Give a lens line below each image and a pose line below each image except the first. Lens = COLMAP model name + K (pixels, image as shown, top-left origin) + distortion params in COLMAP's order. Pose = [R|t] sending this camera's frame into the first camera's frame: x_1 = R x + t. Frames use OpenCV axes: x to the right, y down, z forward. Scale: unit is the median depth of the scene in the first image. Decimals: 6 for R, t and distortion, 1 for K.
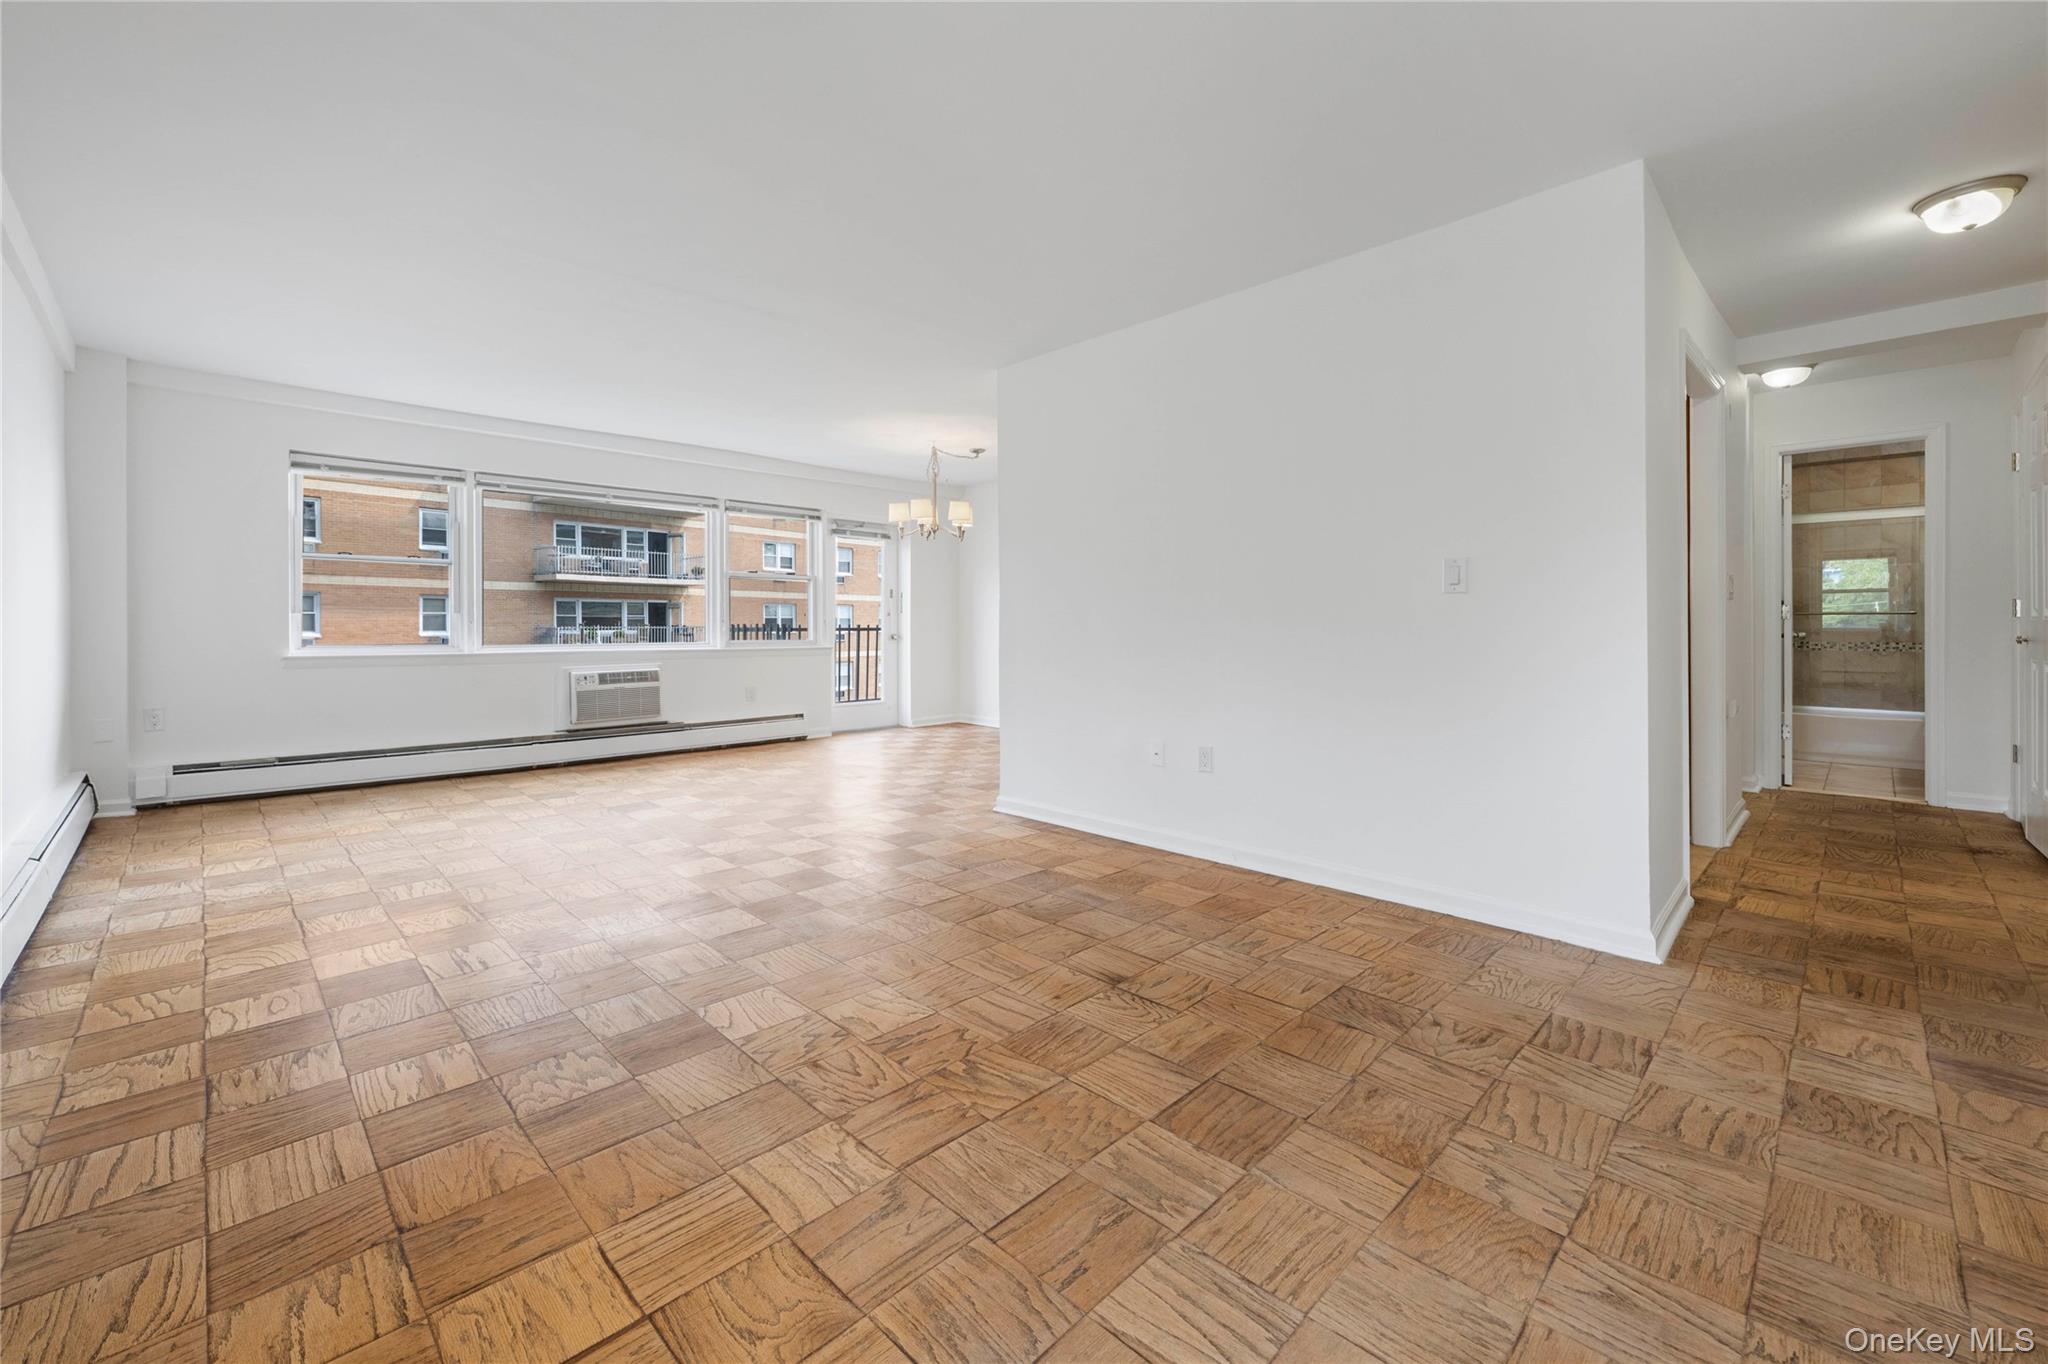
lens RADIAL K [[818.6, 0, 1044.9], [0, 818.6, 633.5], [0, 0, 1]] dist [-0.001160, -0.000009]
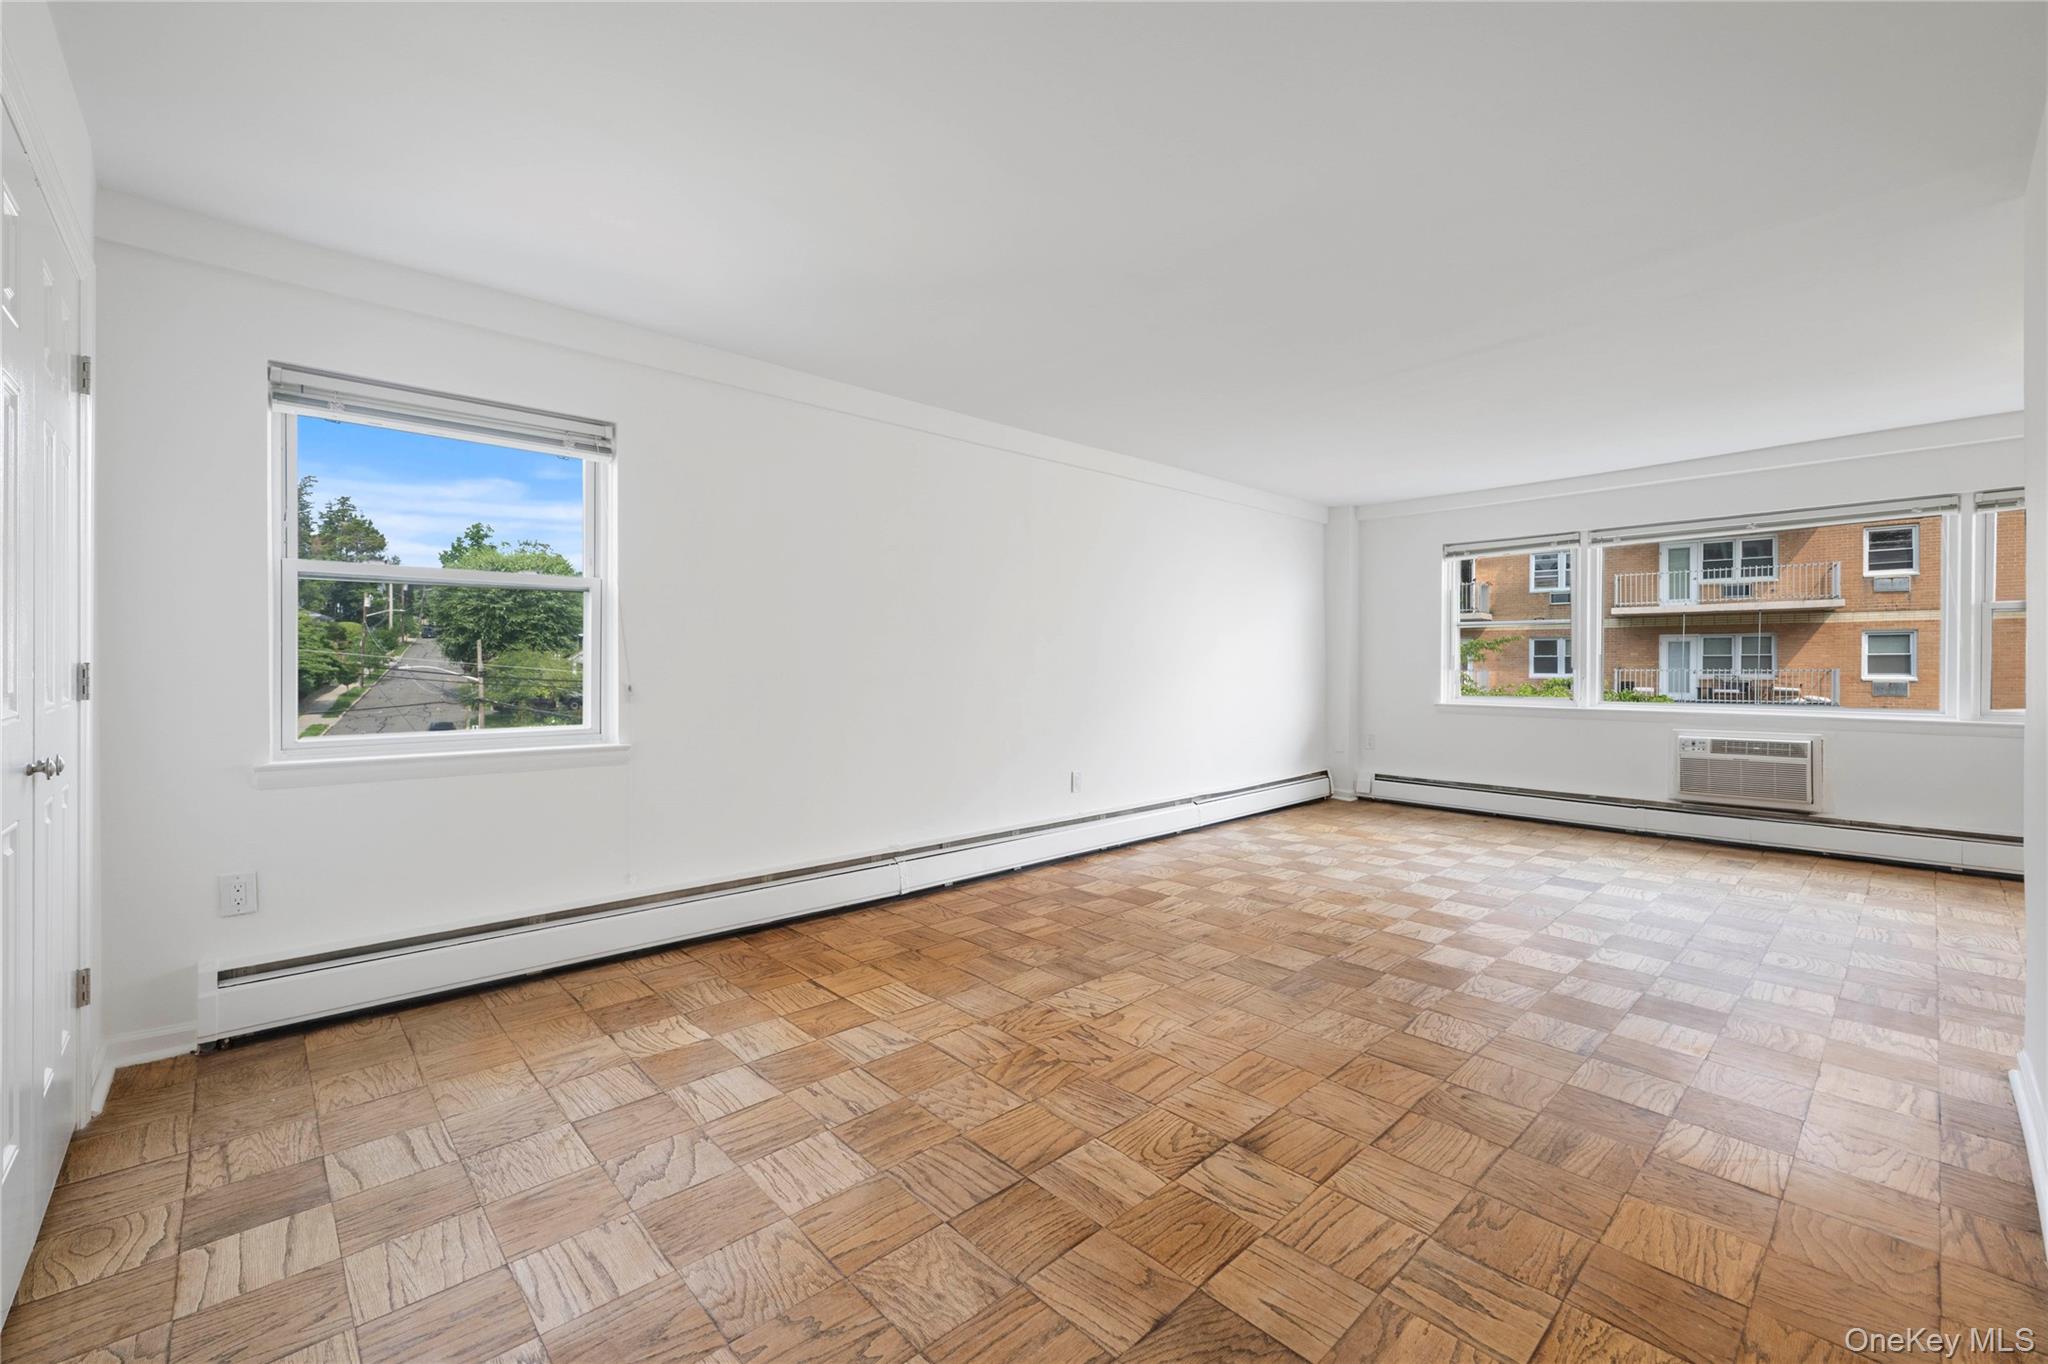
lens RADIAL K [[858.9, 0, 1021.4], [0, 858.9, 668.8], [0, 0, 1]] dist [0.002400, 0.000213]
pose [[-0.047621, 0.006249, -0.998846, 0.381566], [-0.009076, 0.999936, 0.006689, -0.024495], [0.998824, 0.009384, -0.047561, 0.319521]]
